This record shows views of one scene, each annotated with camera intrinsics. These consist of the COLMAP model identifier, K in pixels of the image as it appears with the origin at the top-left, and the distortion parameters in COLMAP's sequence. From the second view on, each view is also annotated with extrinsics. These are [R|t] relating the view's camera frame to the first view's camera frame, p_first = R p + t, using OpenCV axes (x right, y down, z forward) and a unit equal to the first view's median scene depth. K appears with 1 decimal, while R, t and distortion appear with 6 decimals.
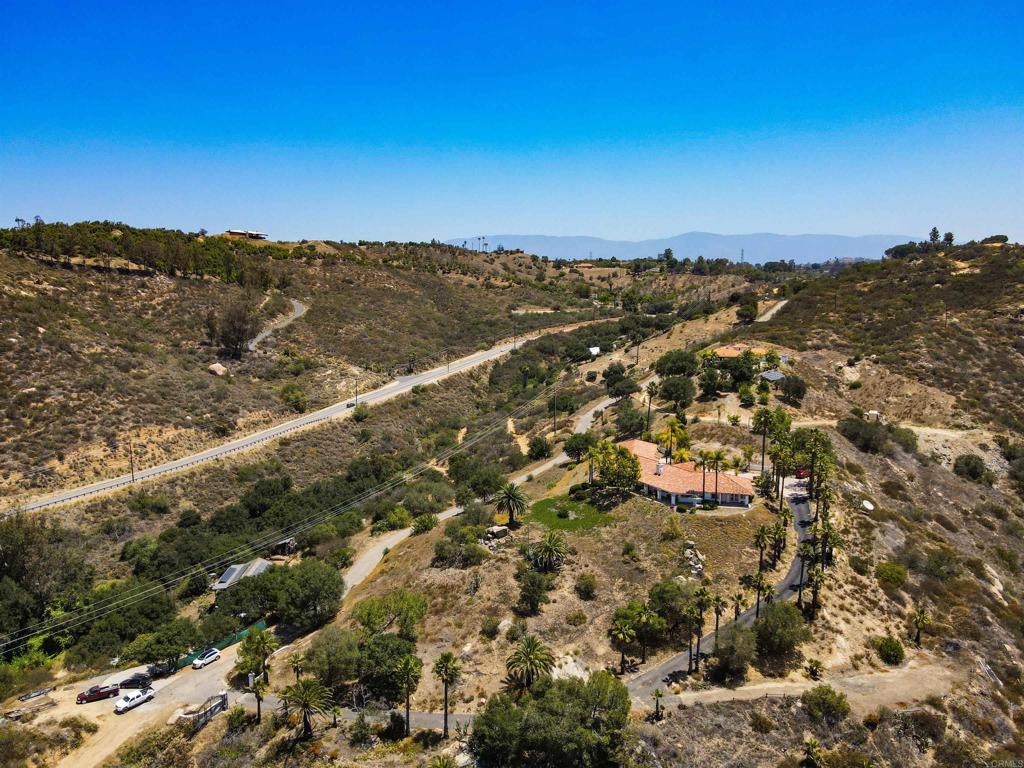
lens RADIAL K [[721.3, 0, 513.3], [0, 721.3, 384.2], [0, 0, 1]] dist [-0.000590, 0.000715]
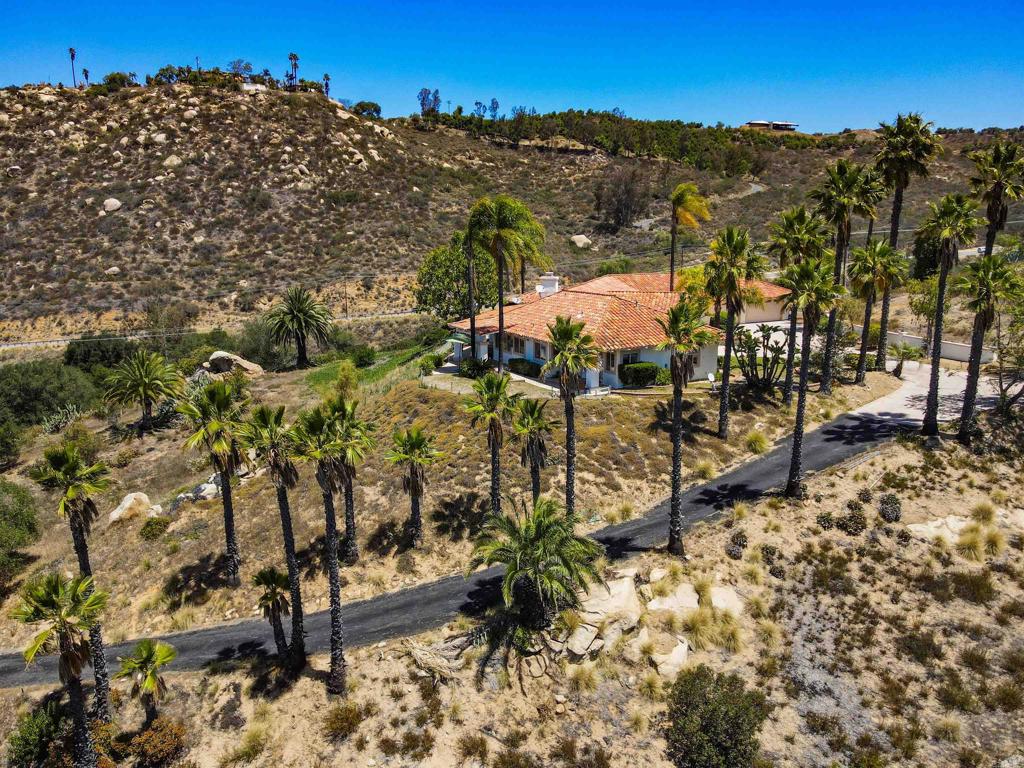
lens RADIAL K [[721.3, 0, 514.1], [0, 721.3, 382.8], [0, 0, 1]] dist [-0.000590, 0.000715]
pose [[0.669015, 0.155189, -0.726867, 0.219838], [-0.097721, 0.987835, 0.120963, 0.054236], [0.736797, -0.009896, 0.676042, 0.339170]]
